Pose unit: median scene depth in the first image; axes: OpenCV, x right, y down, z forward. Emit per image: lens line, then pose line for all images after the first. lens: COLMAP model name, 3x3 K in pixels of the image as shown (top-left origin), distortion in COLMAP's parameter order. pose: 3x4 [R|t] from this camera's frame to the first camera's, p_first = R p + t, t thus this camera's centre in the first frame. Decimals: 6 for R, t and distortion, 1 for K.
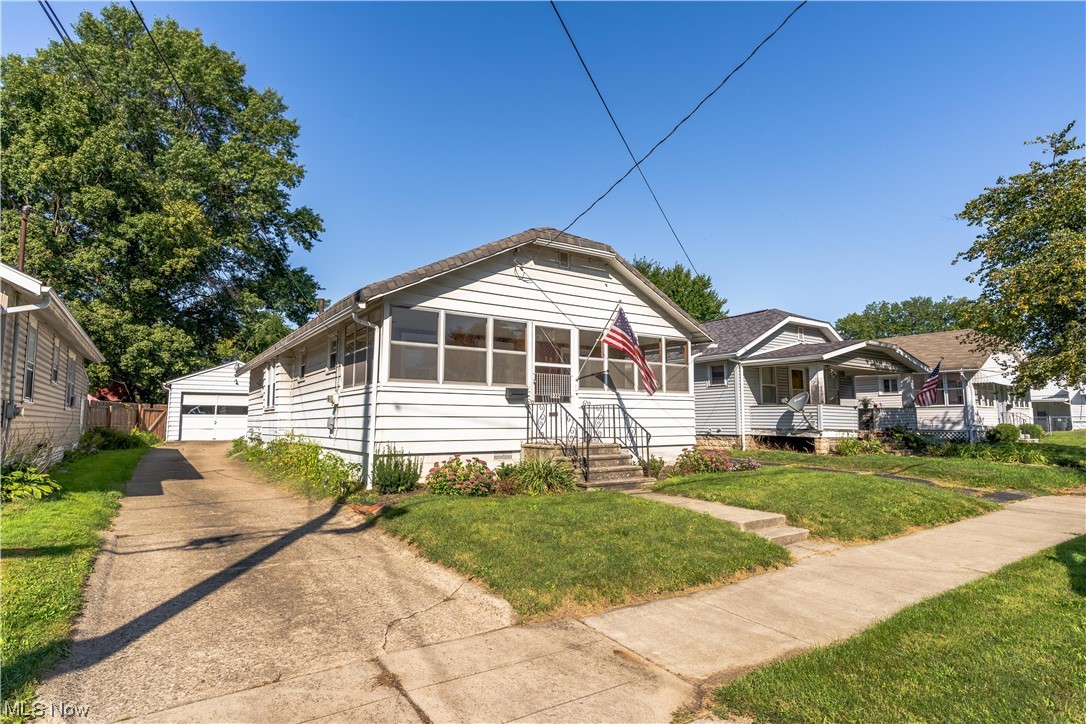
lens RADIAL K [[555.9, 0, 543.9], [0, 555.9, 365.8], [0, 0, 1]] dist [-0.001528, -0.000029]
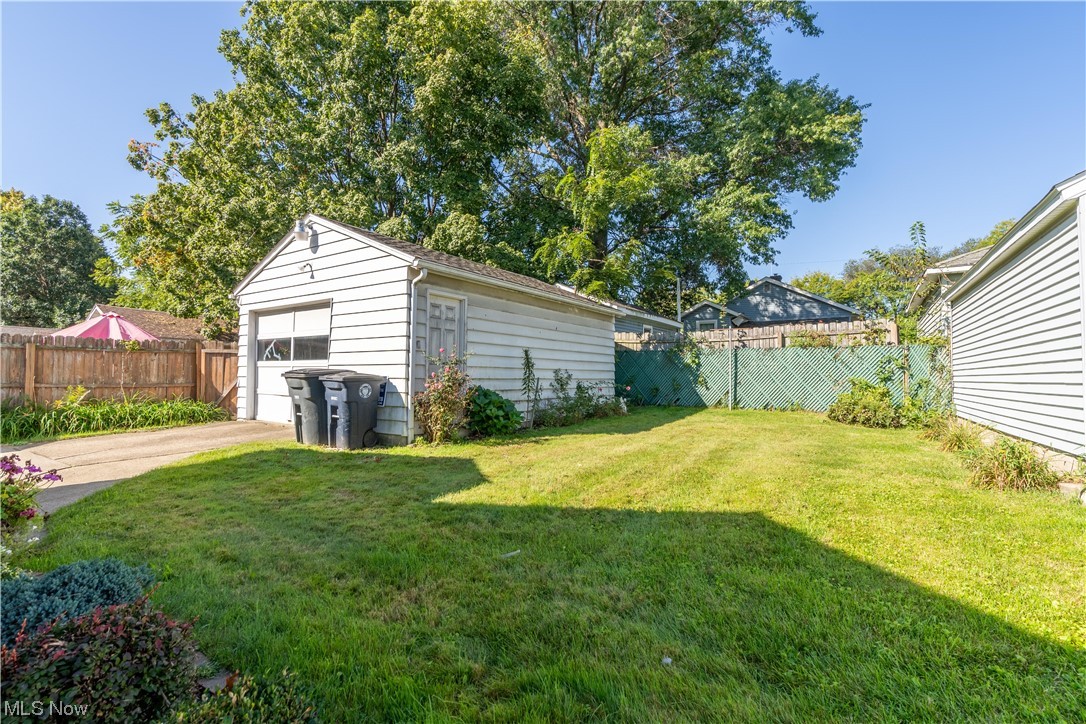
lens RADIAL K [[487.4, 0, 545.9], [0, 487.4, 363.3], [0, 0, 1]] dist [-0.004694, 0.000362]
pose [[0.372007, -0.019080, -0.928034, -0.202307], [0.088750, 0.995939, 0.015100, 0.103448], [0.923978, -0.087980, 0.372190, 1.065567]]
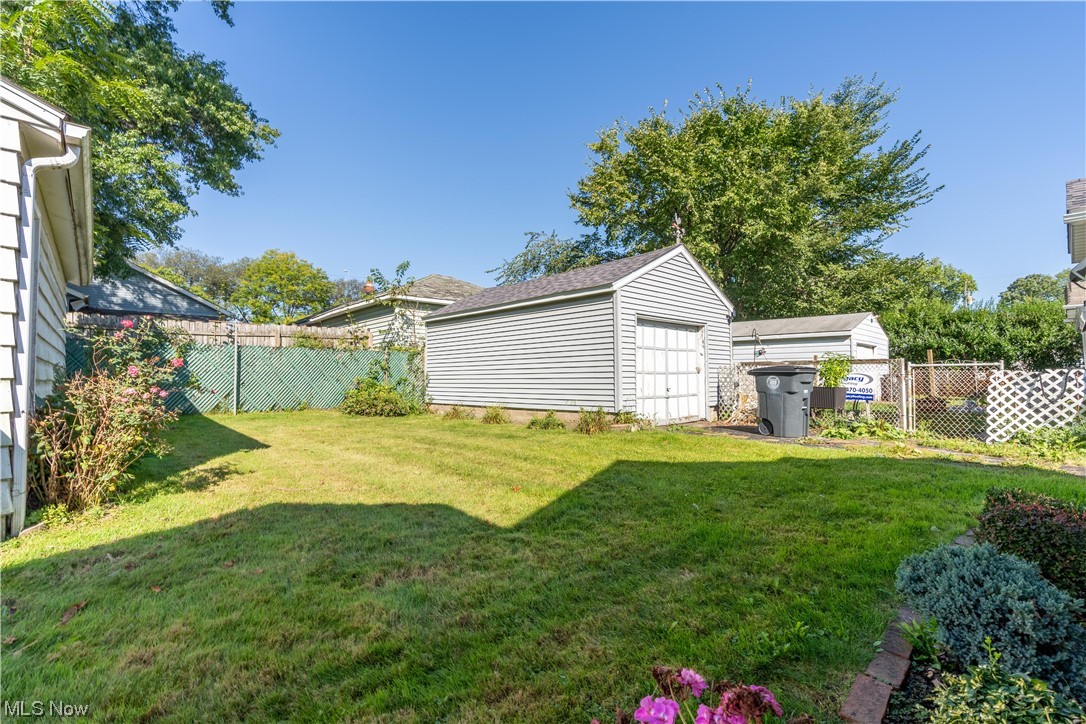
lens RADIAL K [[487.4, 0, 545.9], [0, 487.4, 363.3], [0, 0, 1]] dist [-0.004694, 0.000362]
pose [[0.990467, 0.004559, 0.137672, -0.370428], [-0.014092, 0.997562, 0.068346, 0.096460], [-0.137024, -0.069635, 0.988117, 0.965083]]
